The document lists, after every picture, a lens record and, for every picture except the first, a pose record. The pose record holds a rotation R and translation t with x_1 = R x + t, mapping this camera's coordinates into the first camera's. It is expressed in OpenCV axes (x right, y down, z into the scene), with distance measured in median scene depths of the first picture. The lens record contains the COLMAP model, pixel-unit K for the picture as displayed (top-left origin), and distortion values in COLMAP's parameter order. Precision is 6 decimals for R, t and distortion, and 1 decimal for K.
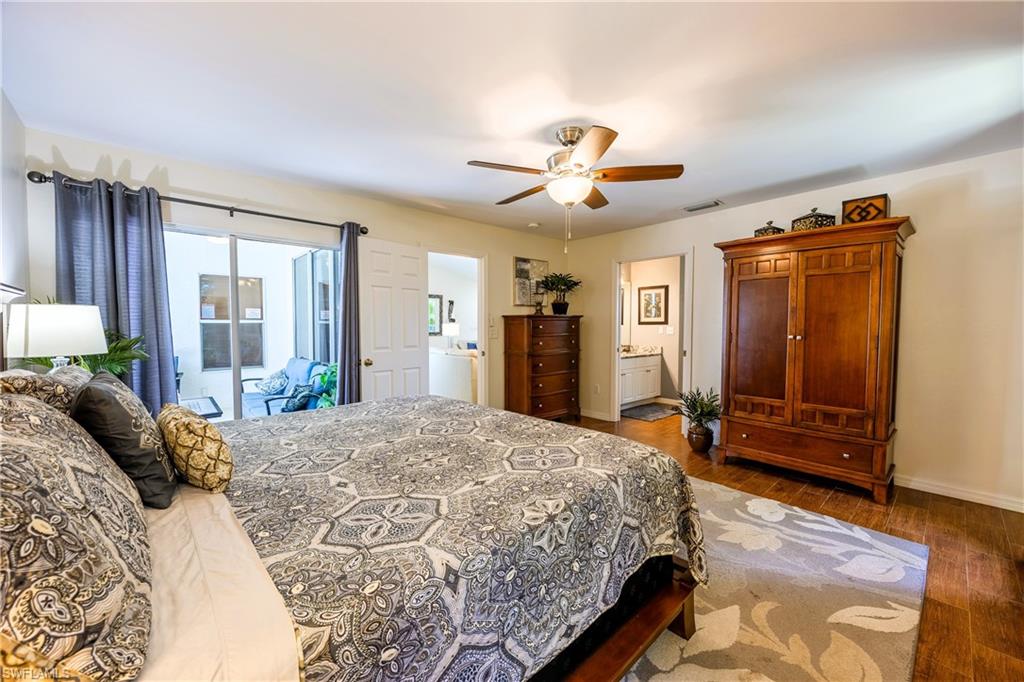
lens RADIAL K [[399.9, 0, 502.3], [0, 399.9, 344.1], [0, 0, 1]] dist [-0.003753, 0.000109]
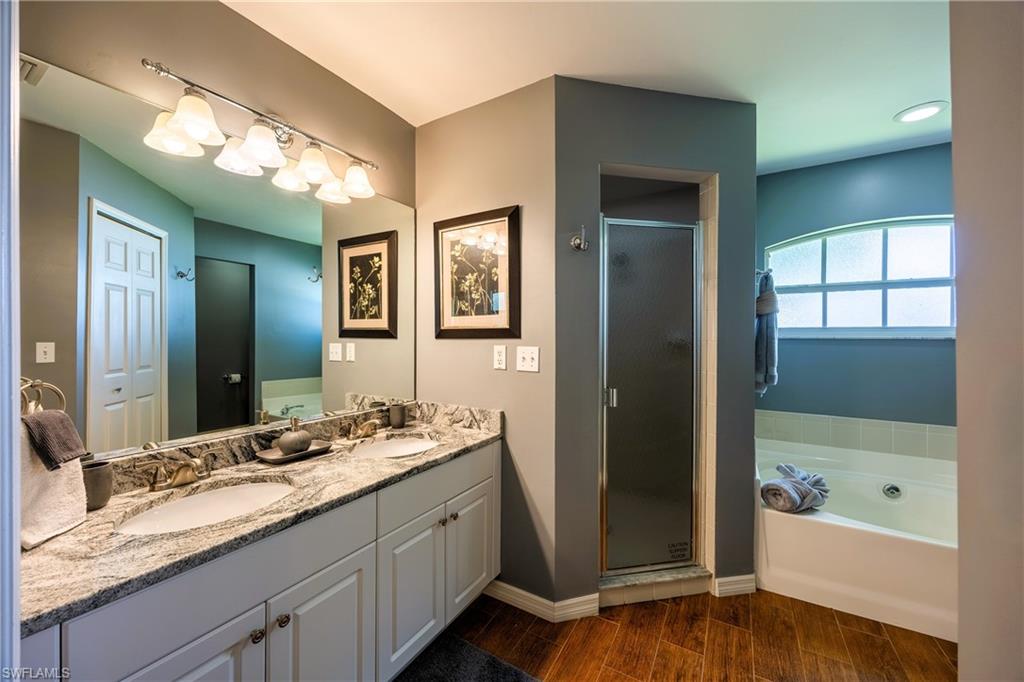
lens RADIAL K [[399.9, 0, 502.0], [0, 399.9, 335.3], [0, 0, 1]] dist [-0.003753, 0.000109]
pose [[0.951099, 0.005757, 0.308831, 0.370462], [0.009281, 0.998842, -0.047202, -0.044577], [-0.308745, 0.047760, 0.949945, 0.862261]]
